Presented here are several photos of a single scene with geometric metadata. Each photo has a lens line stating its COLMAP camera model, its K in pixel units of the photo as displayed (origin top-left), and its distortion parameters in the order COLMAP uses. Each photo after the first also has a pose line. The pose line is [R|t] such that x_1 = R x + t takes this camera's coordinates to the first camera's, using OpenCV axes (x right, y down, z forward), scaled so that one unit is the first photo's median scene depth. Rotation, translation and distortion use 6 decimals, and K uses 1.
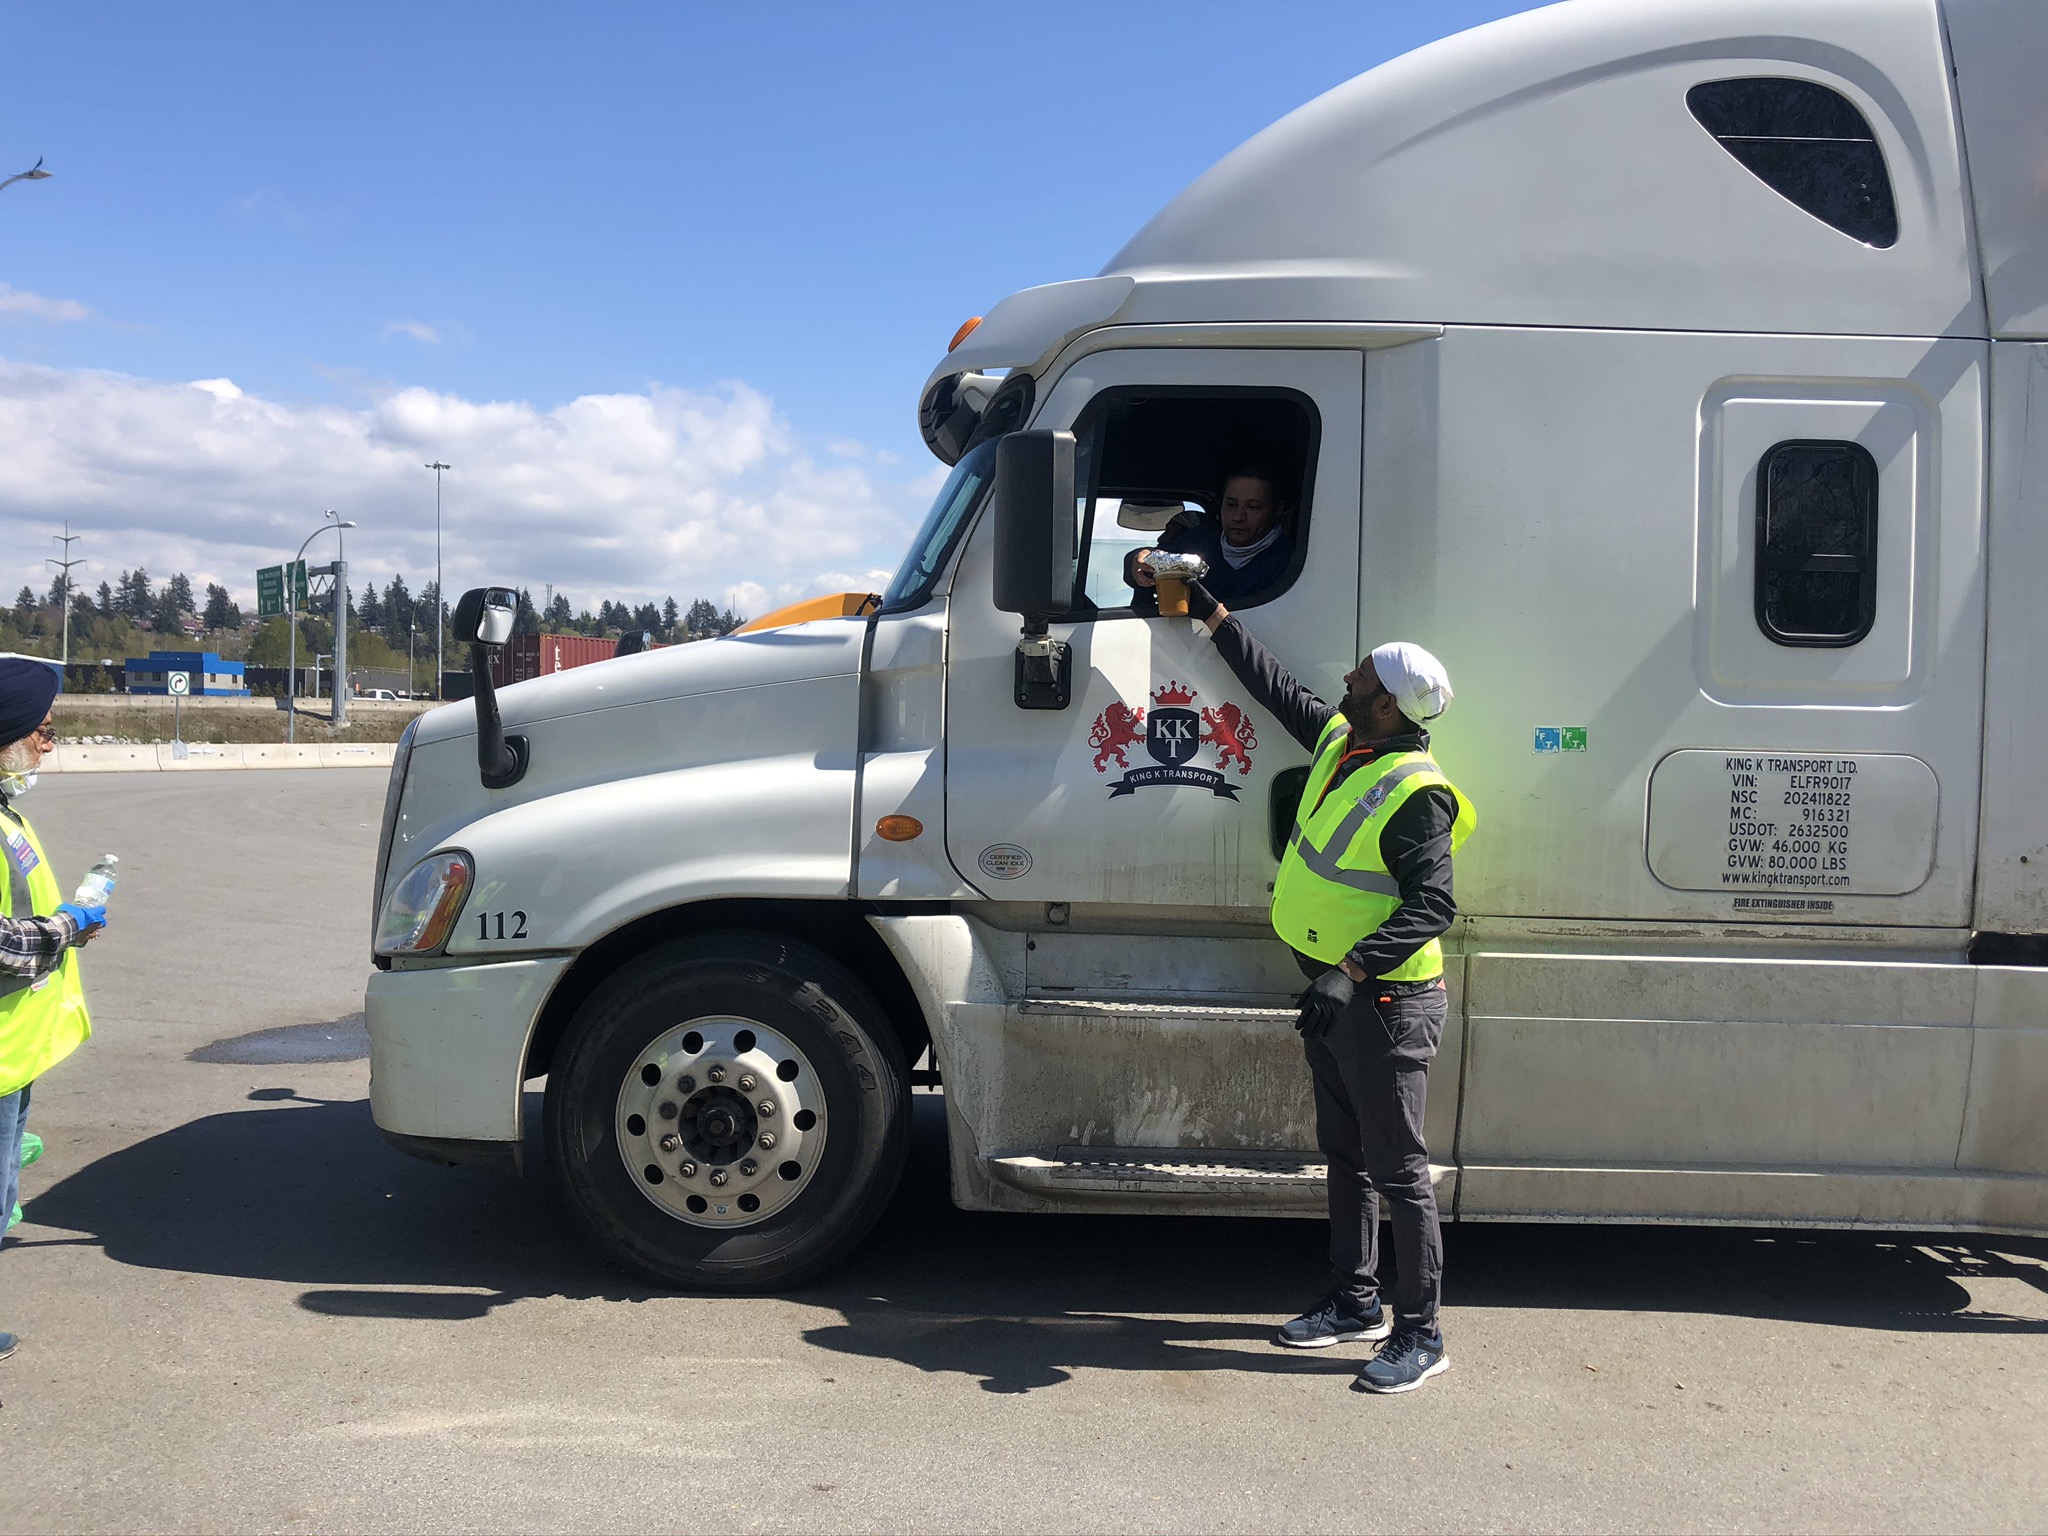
lens RADIAL K [[1693.2, 0, 1049.0], [0, 1693.2, 738.2], [0, 0, 1]] dist [0.087667, -0.120047]
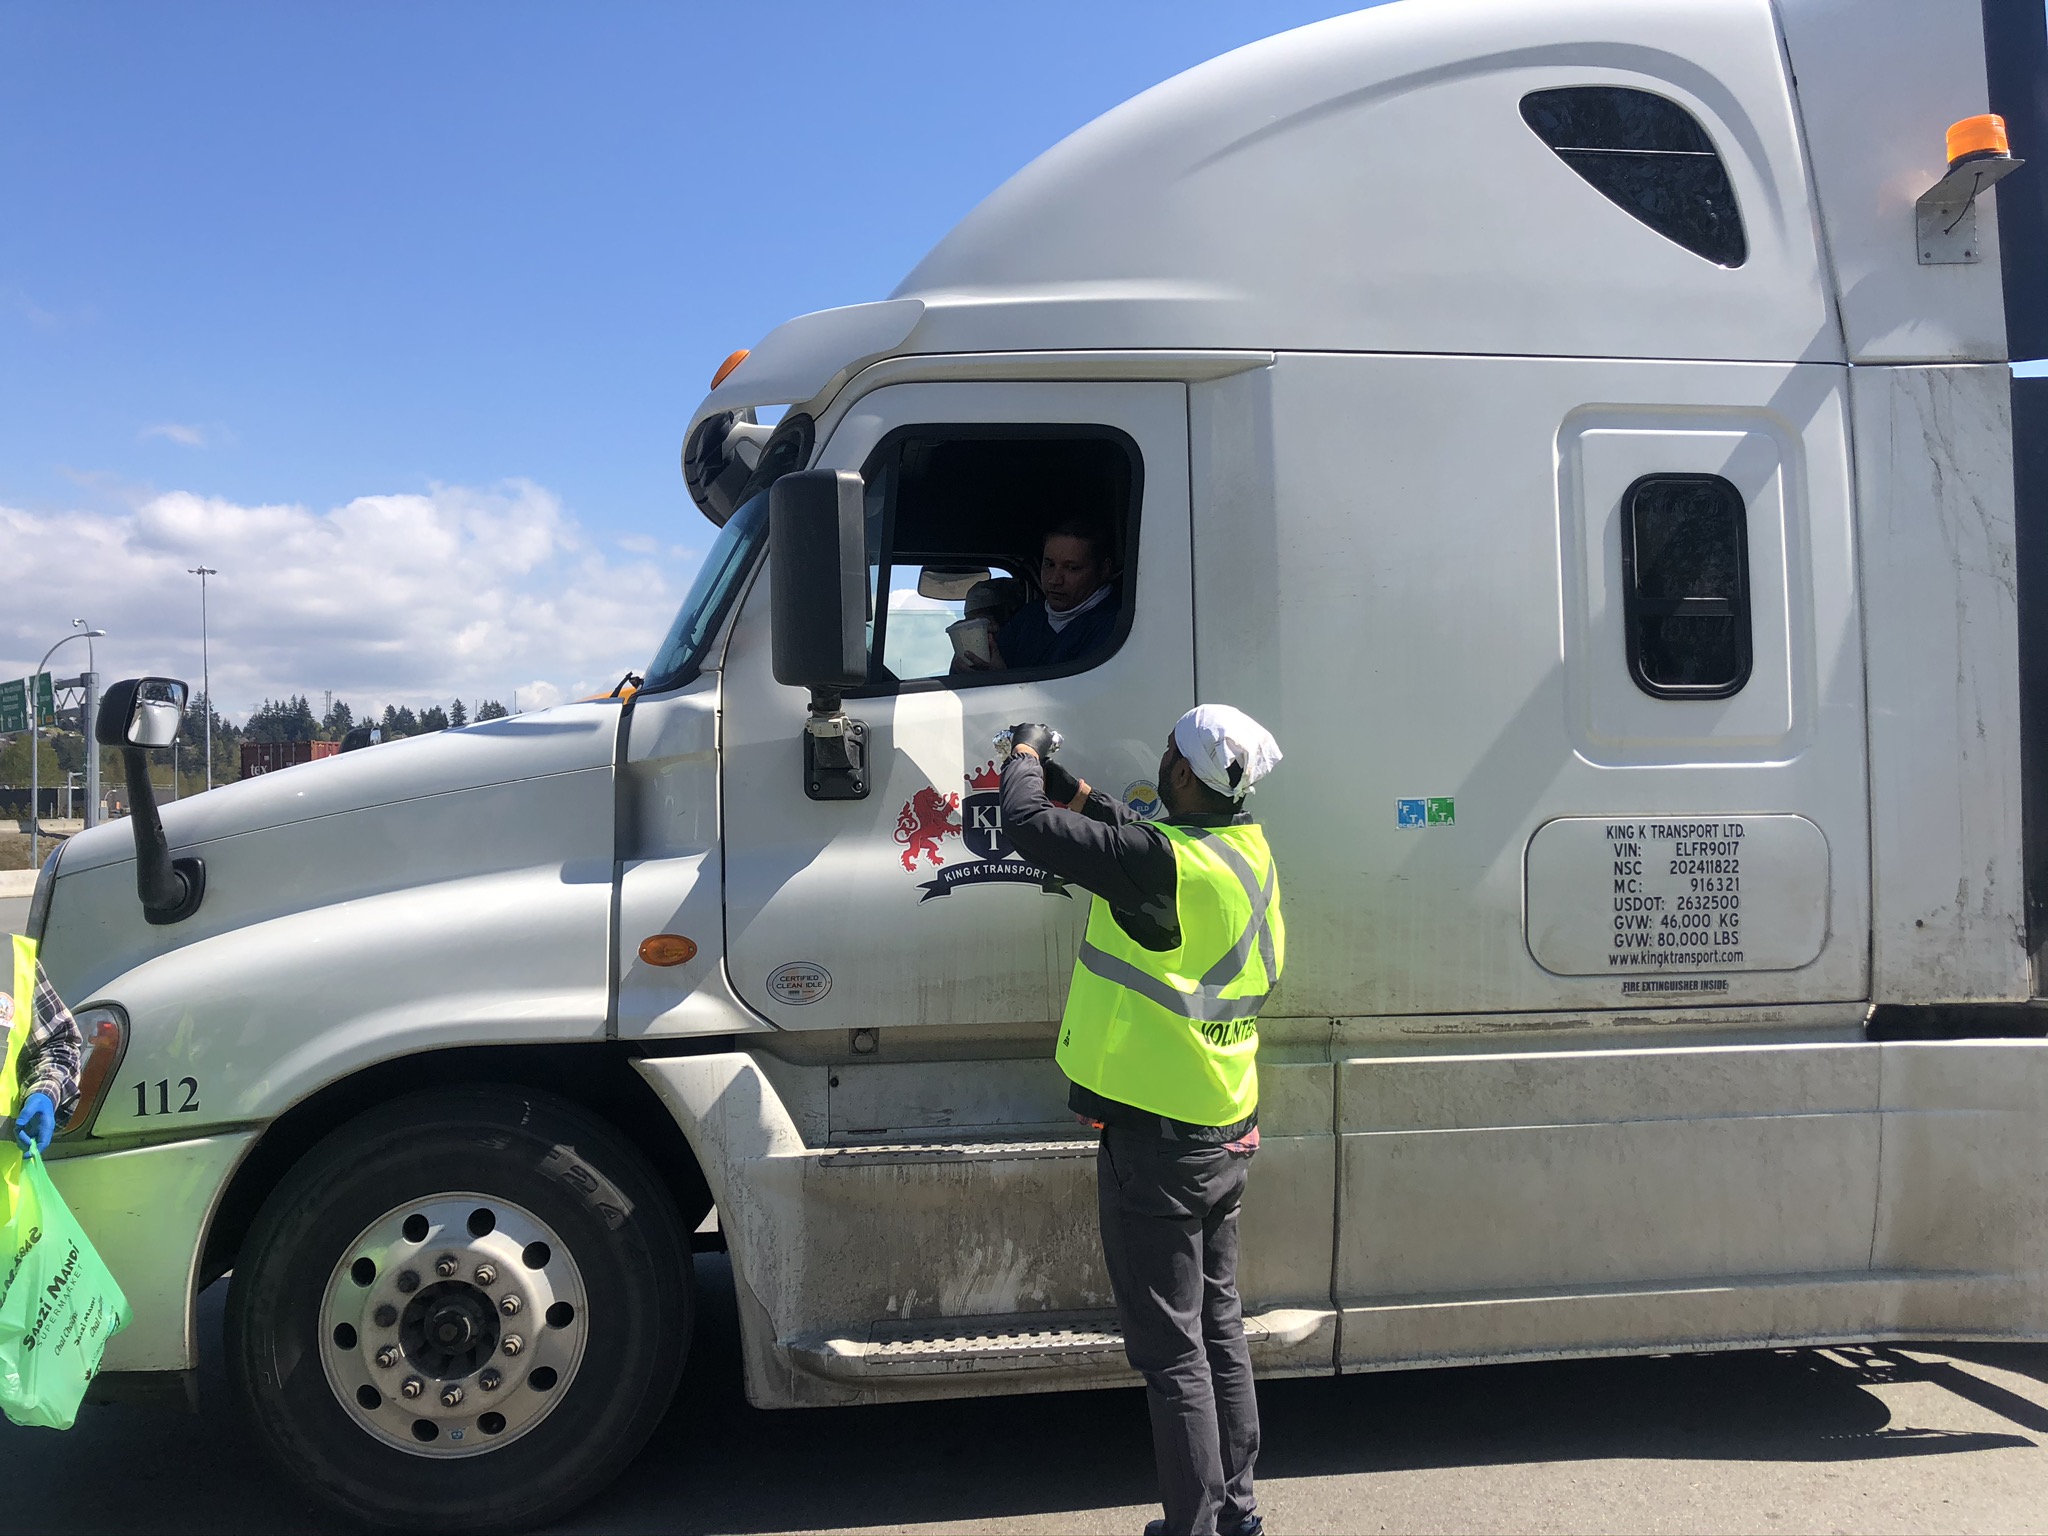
lens RADIAL K [[1693.2, 0, 1049.0], [0, 1693.2, 738.2], [0, 0, 1]] dist [0.087667, -0.120047]
pose [[0.992709, -0.034735, 0.115418, 0.004267], [0.040544, 0.998007, -0.048364, -0.002600], [-0.113508, 0.052691, 0.992139, 0.142012]]
